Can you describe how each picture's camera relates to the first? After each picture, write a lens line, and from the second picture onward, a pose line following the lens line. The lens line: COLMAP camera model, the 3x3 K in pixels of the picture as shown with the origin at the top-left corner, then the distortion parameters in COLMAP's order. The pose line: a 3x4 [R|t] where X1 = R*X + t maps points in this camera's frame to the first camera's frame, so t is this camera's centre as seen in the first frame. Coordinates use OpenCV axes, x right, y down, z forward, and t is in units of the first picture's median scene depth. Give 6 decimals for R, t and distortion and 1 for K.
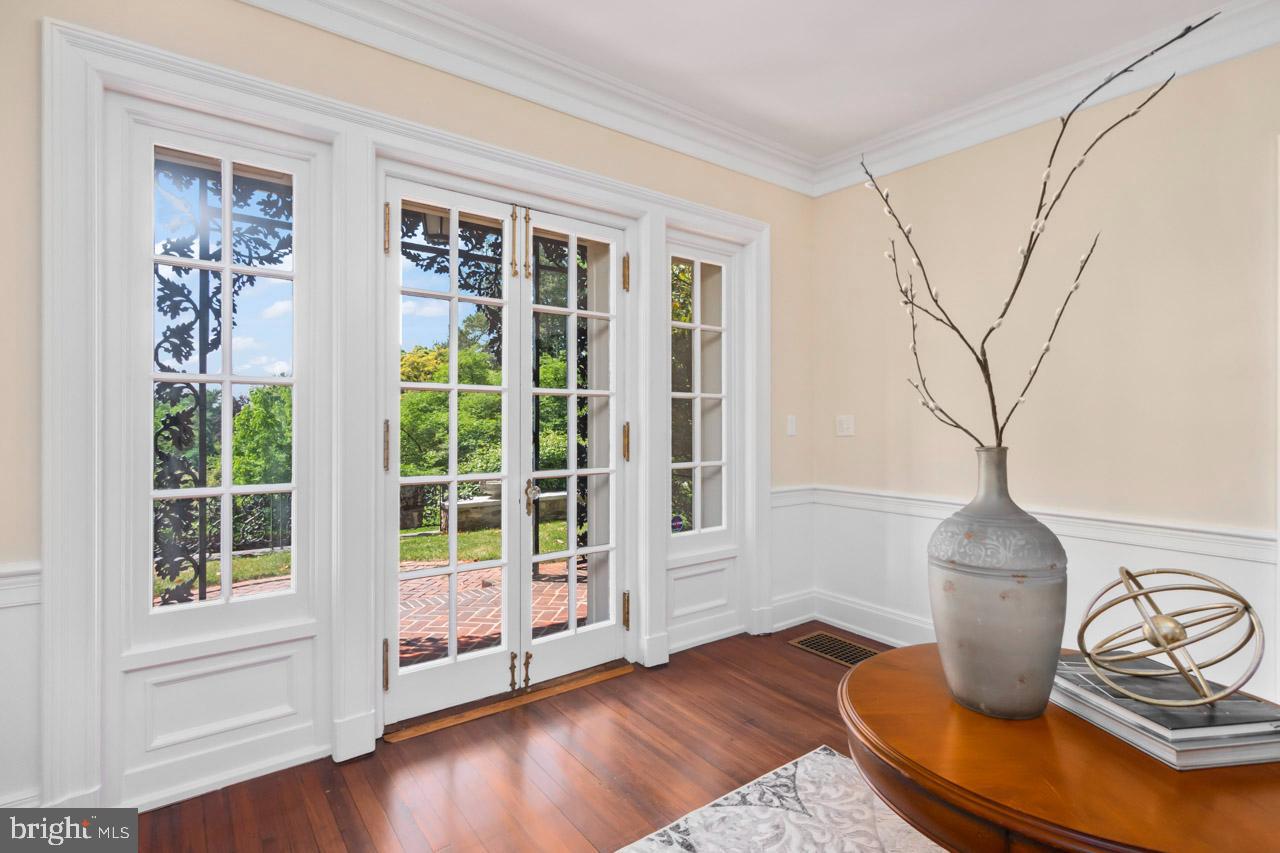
lens RADIAL K [[614.1, 0, 640.8], [0, 614.1, 419.1], [0, 0, 1]] dist [0.000666, 0.000139]
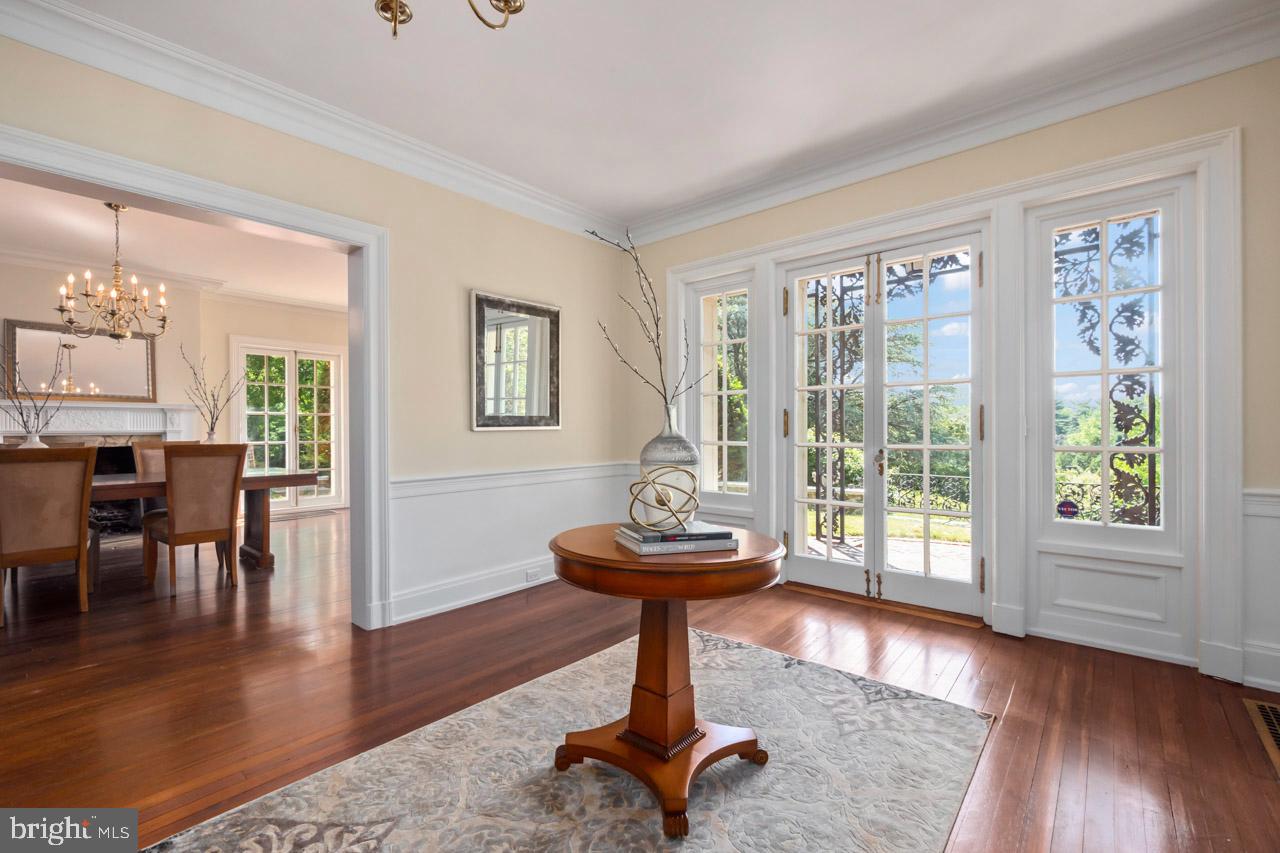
lens RADIAL K [[545.5, 0, 632.1], [0, 545.5, 432.5], [0, 0, 1]] dist [-0.001501, 0.000306]
pose [[0.209080, 0.005893, -0.977881, 0.806855], [0.008324, 0.999935, 0.007806, 0.041088], [0.977863, -0.009772, 0.209017, 0.177858]]
